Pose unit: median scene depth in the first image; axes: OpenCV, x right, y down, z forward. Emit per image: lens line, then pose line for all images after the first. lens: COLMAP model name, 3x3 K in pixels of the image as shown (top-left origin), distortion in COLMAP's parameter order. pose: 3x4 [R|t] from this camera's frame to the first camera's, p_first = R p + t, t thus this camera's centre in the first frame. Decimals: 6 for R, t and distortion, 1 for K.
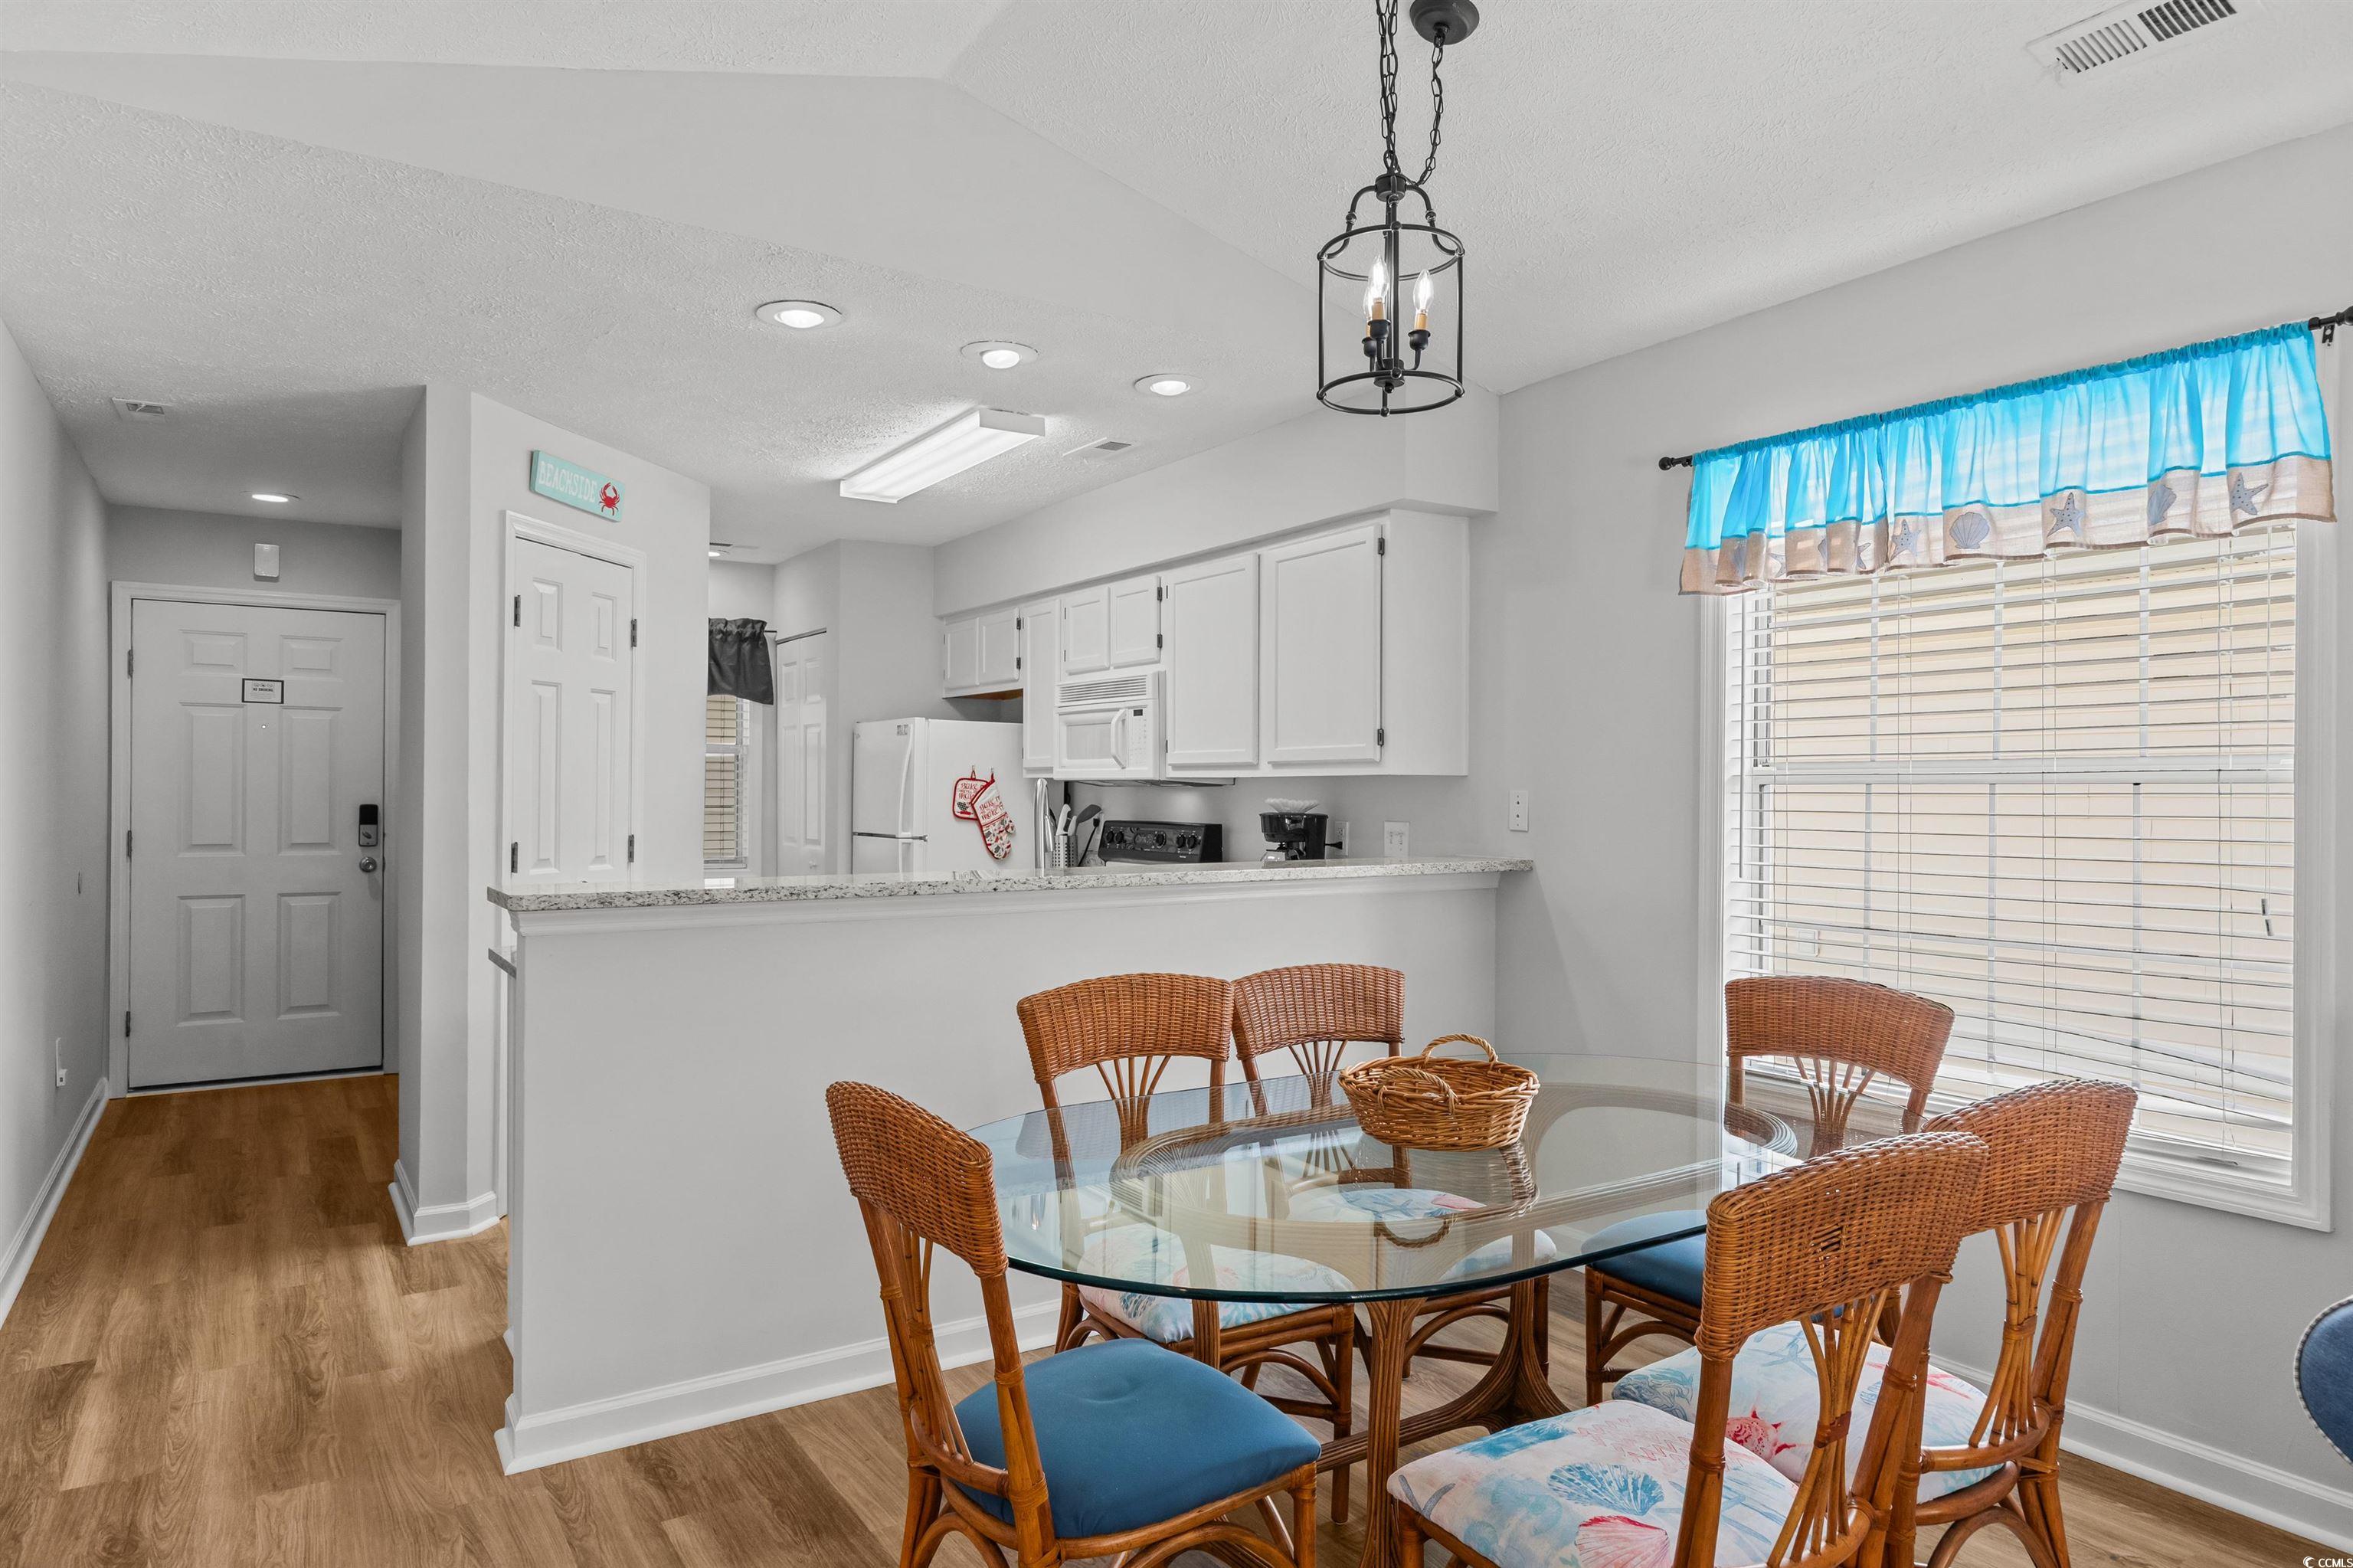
lens RADIAL K [[1427.2, 0, 1176.5], [0, 1427.2, 784.0], [0, 0, 1]] dist [0.000074, 0.000148]
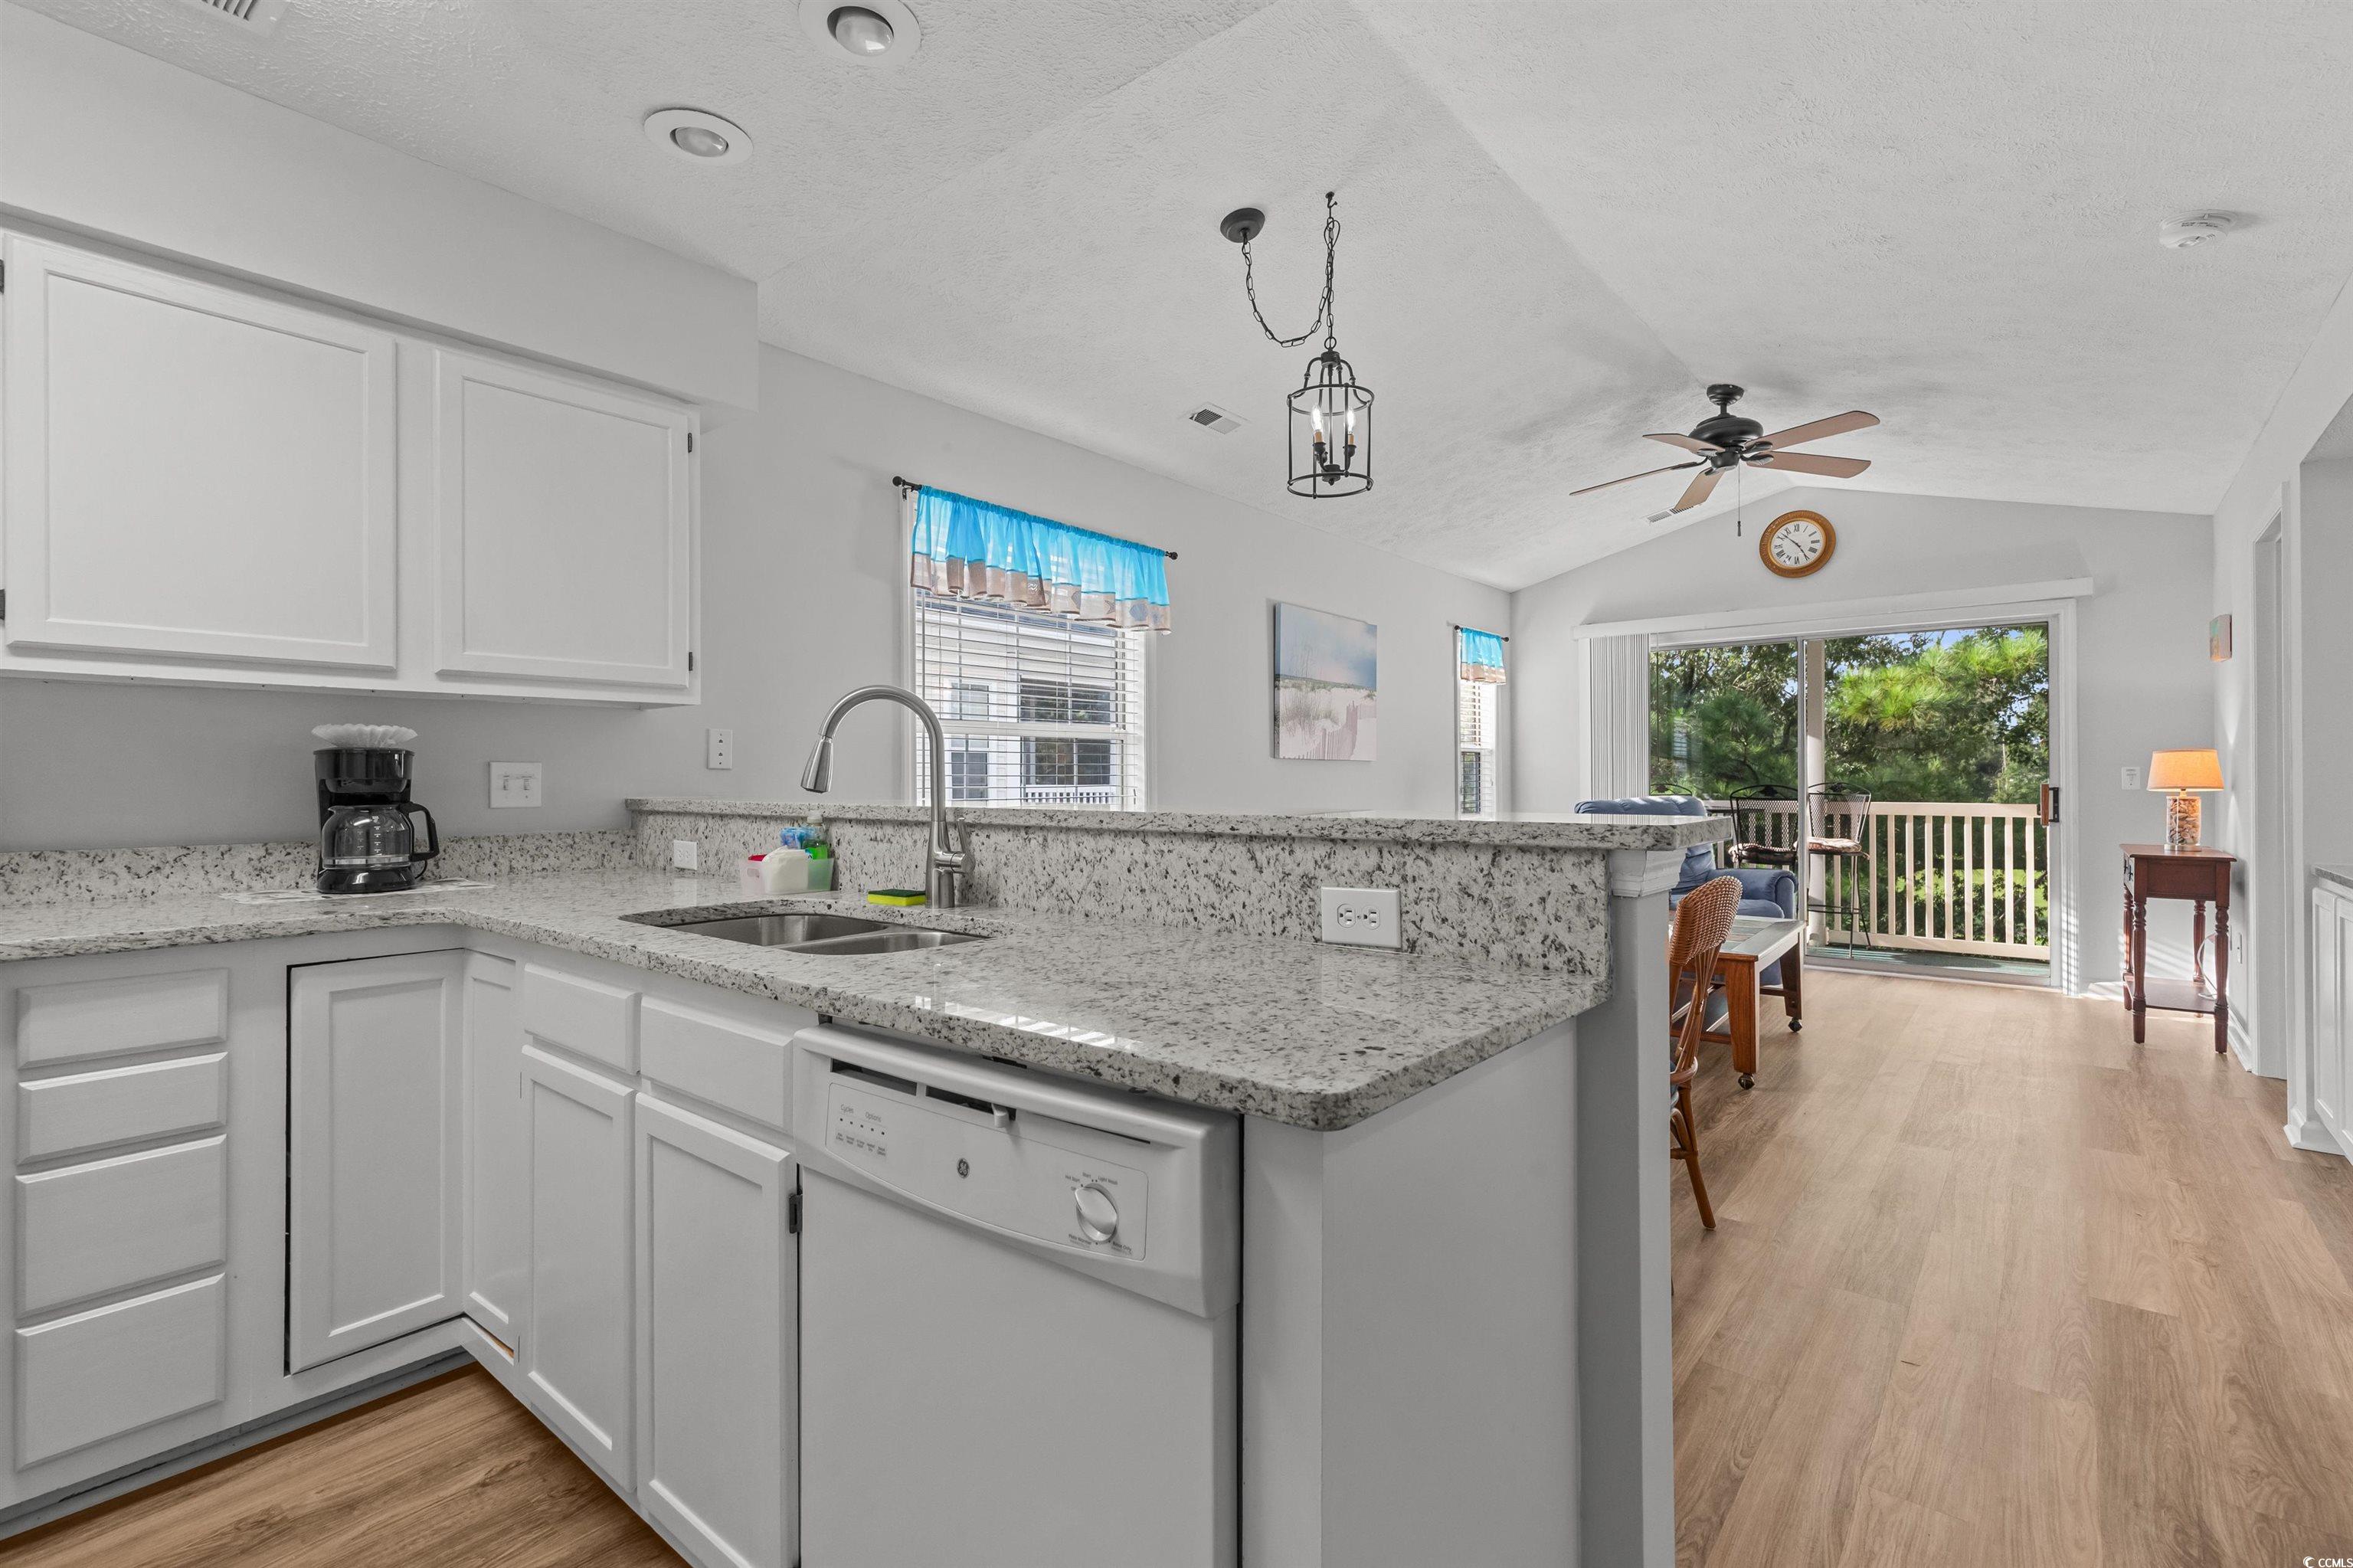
lens RADIAL K [[1061.9, 0, 1182.4], [0, 1061.9, 776.9], [0, 0, 1]] dist [0.000995, 0.001152]
pose [[-0.310278, -0.003859, 0.950638, -0.734432], [-0.003933, 0.999988, 0.002775, 0.045440], [-0.950638, -0.002878, -0.310289, 1.174066]]
